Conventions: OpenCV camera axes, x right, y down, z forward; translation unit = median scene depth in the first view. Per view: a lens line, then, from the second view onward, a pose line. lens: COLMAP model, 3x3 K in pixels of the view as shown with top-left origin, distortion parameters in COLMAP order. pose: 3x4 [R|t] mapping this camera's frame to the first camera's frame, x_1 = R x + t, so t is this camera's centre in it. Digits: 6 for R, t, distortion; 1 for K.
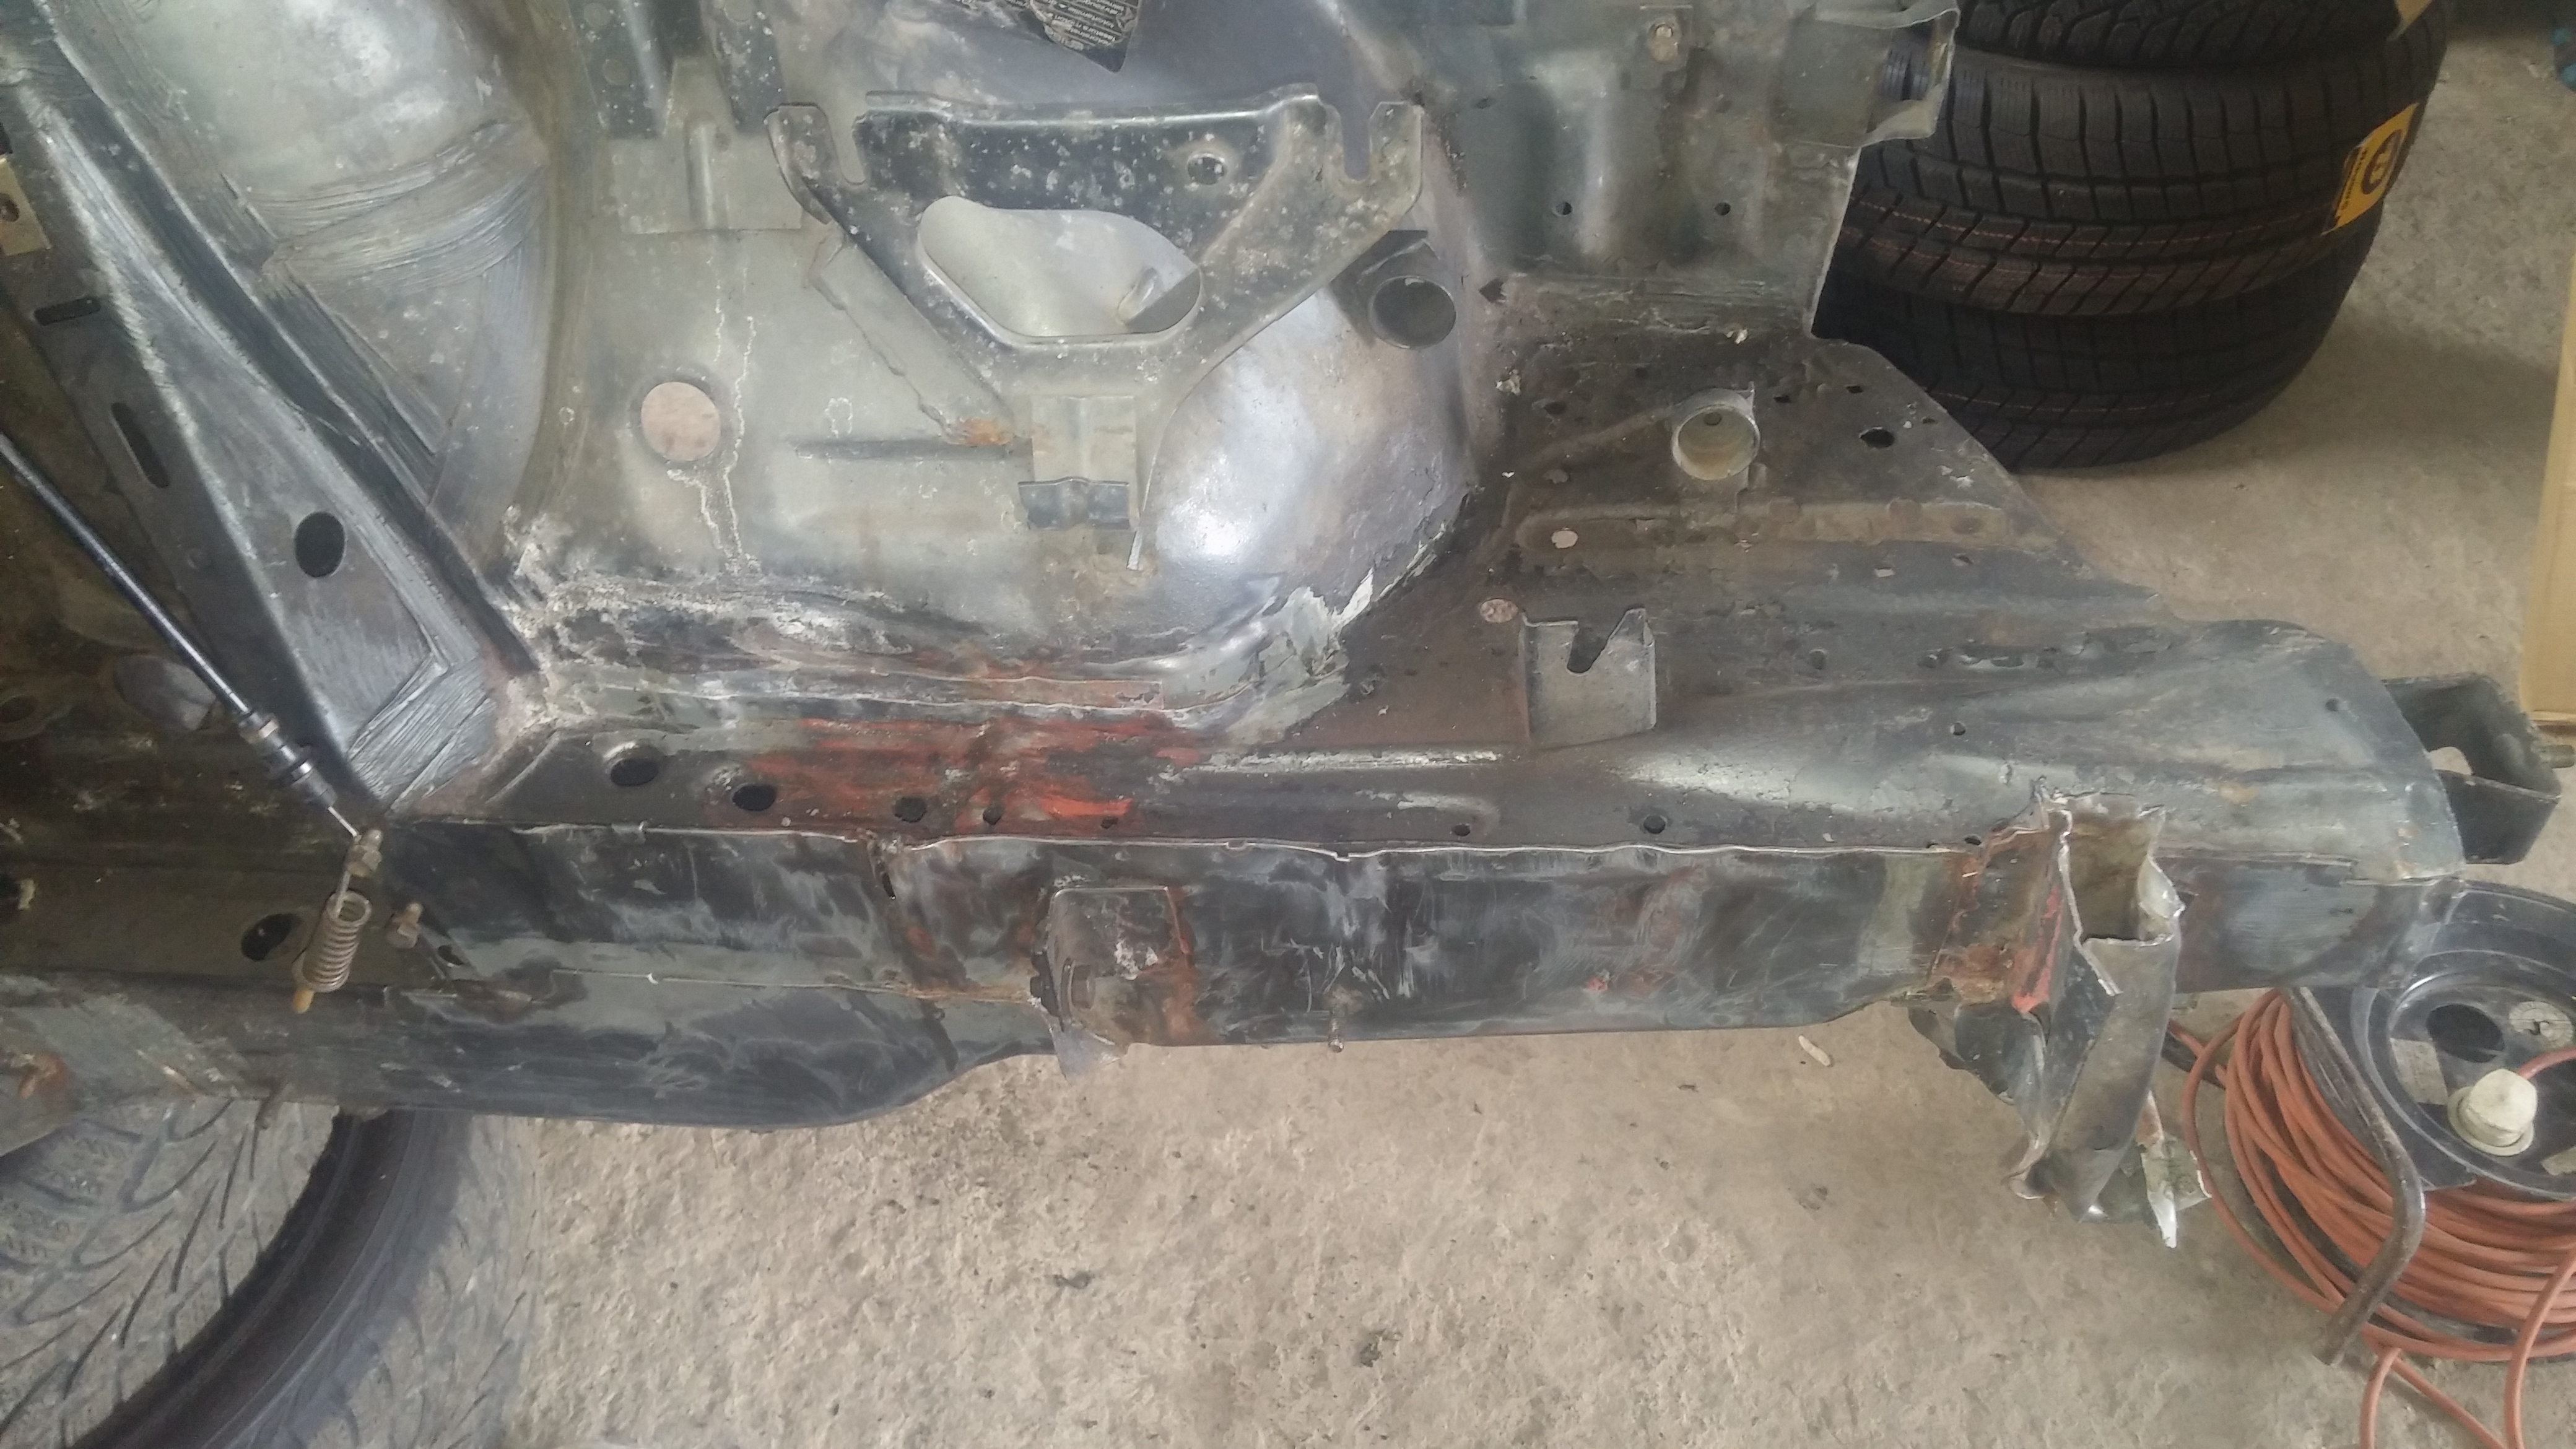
lens RADIAL K [[2252.5, 0, 1288.9], [0, 2252.5, 782.8], [0, 0, 1]] dist [0.015766, 0.014535]
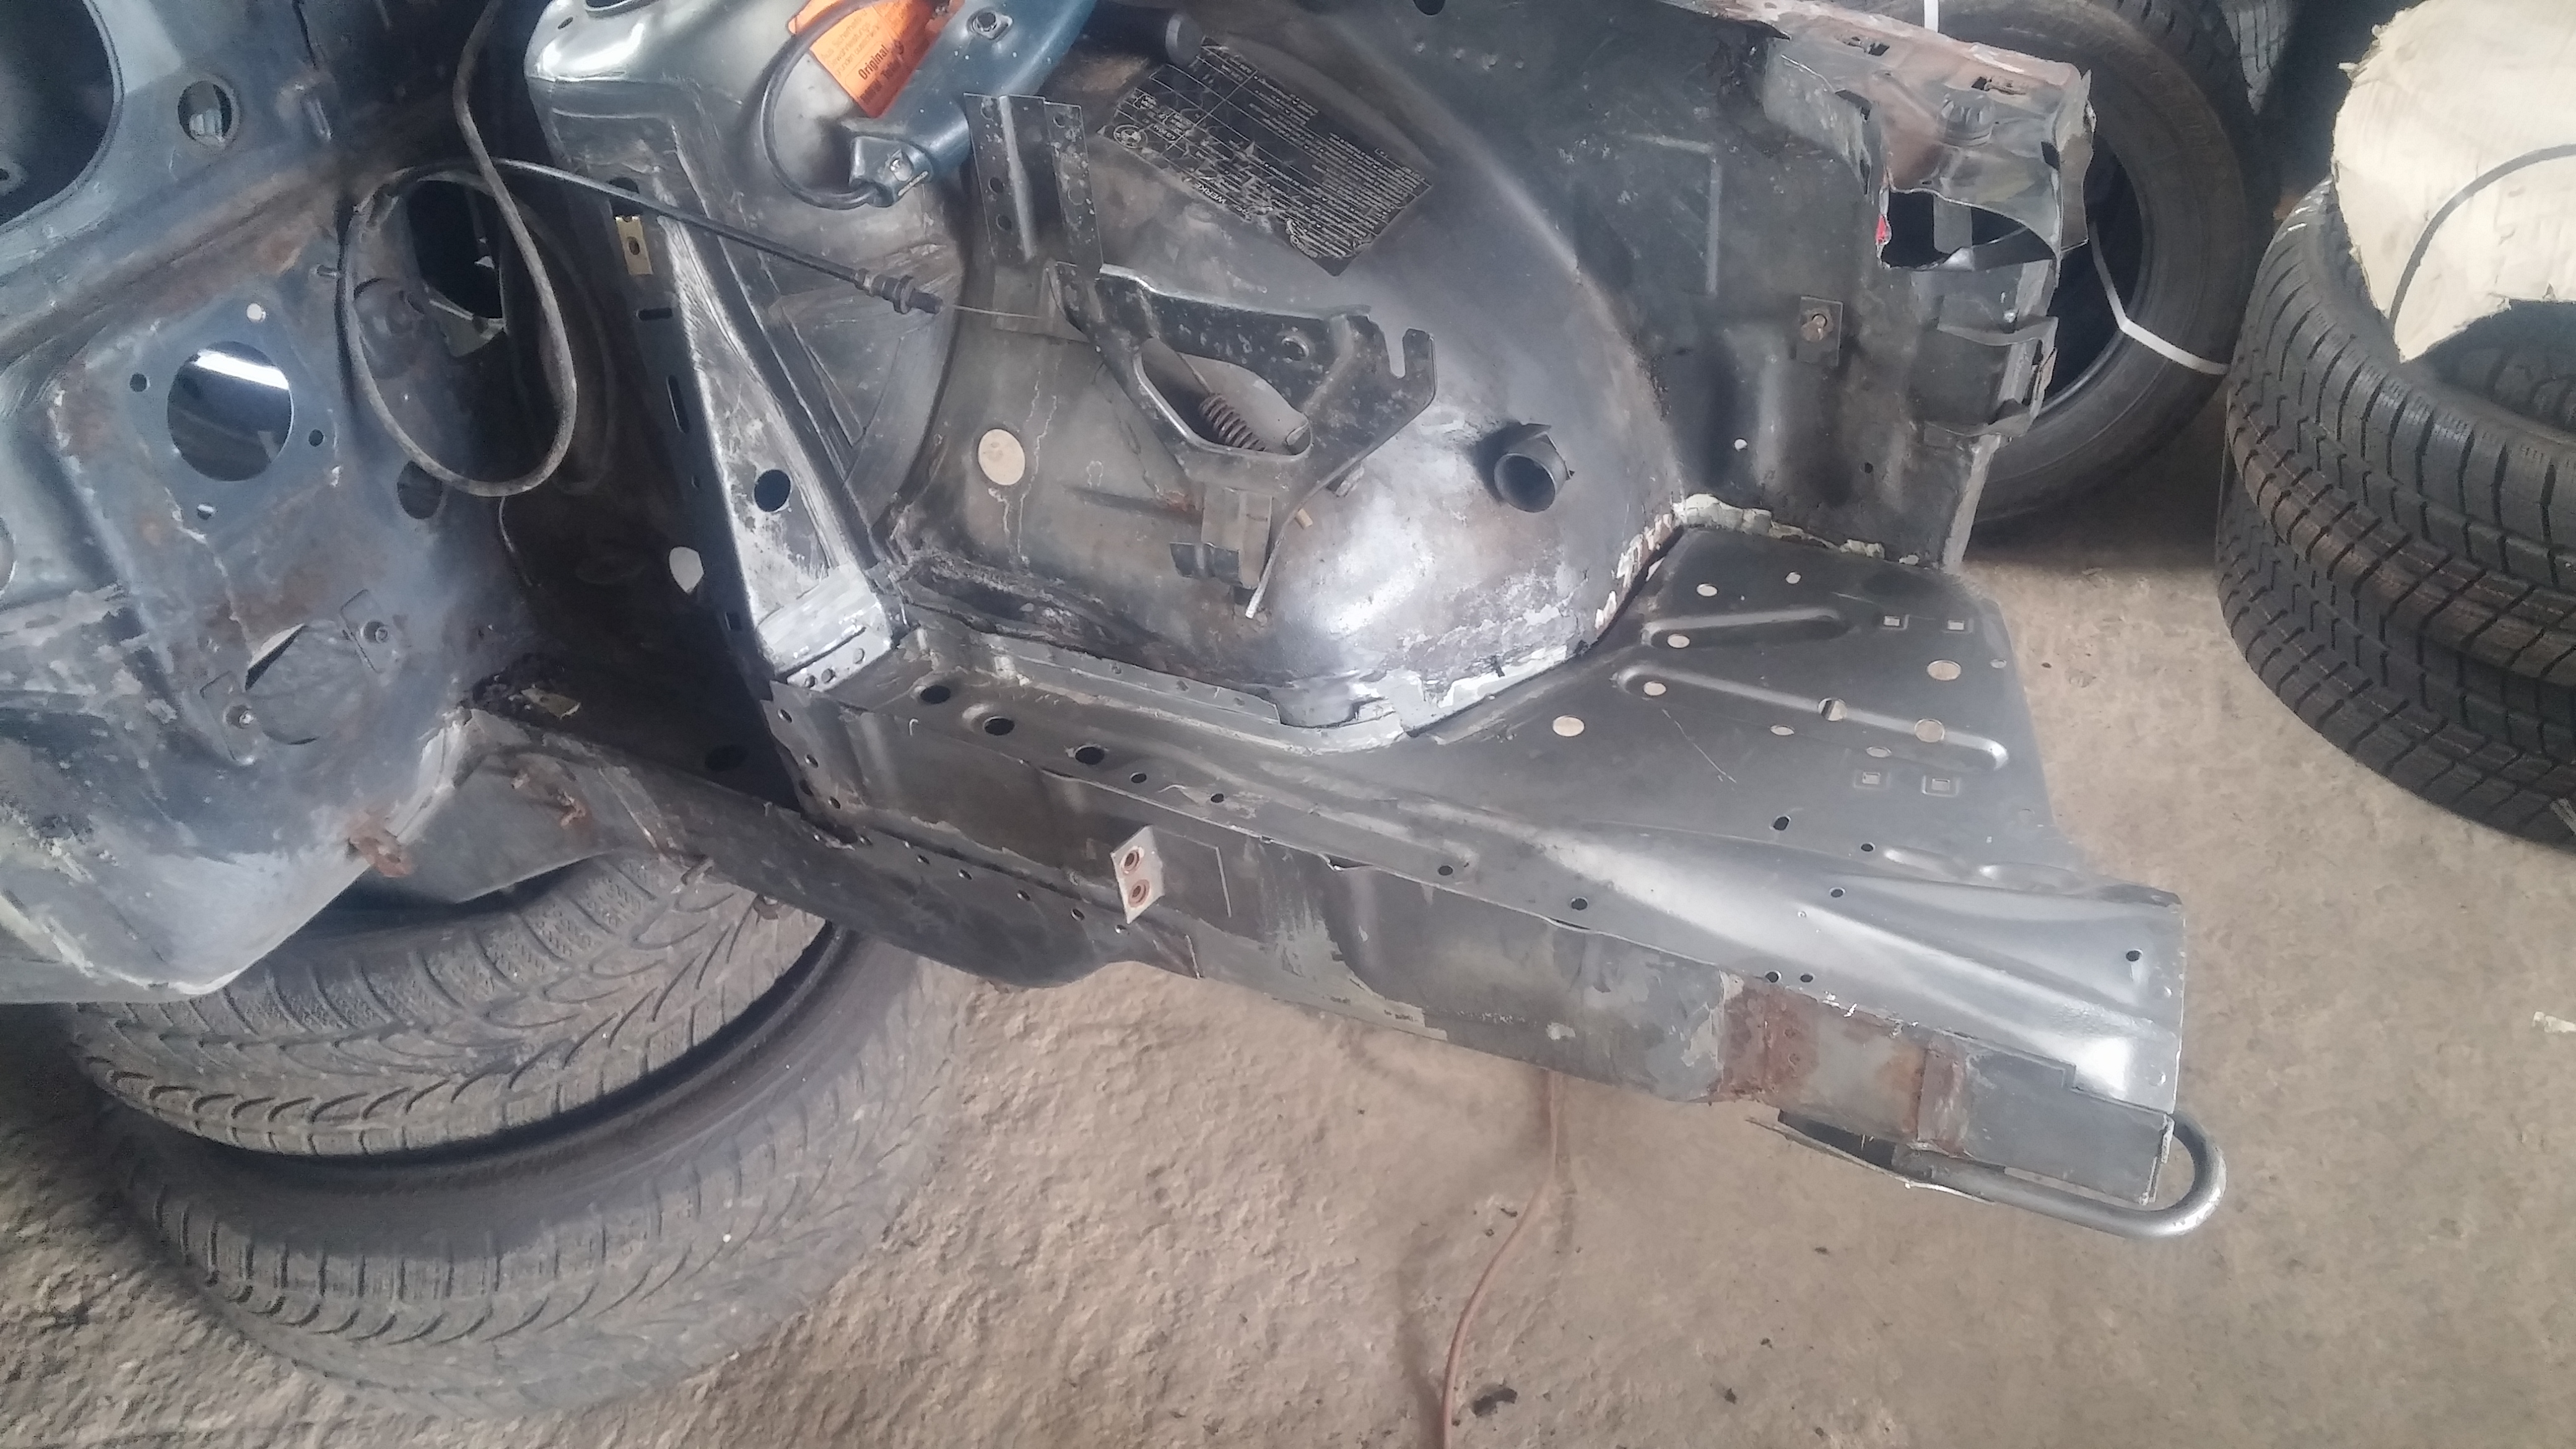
lens RADIAL K [[2315.3, 0, 1288.0], [0, 2315.3, 724.5], [0, 0, 1]] dist [0.193340, -0.633805]
pose [[0.901212, 0.227887, -0.368624, 0.428051], [-0.267339, 0.961795, -0.058999, 0.040264], [0.341095, 0.151718, 0.927704, -0.275349]]
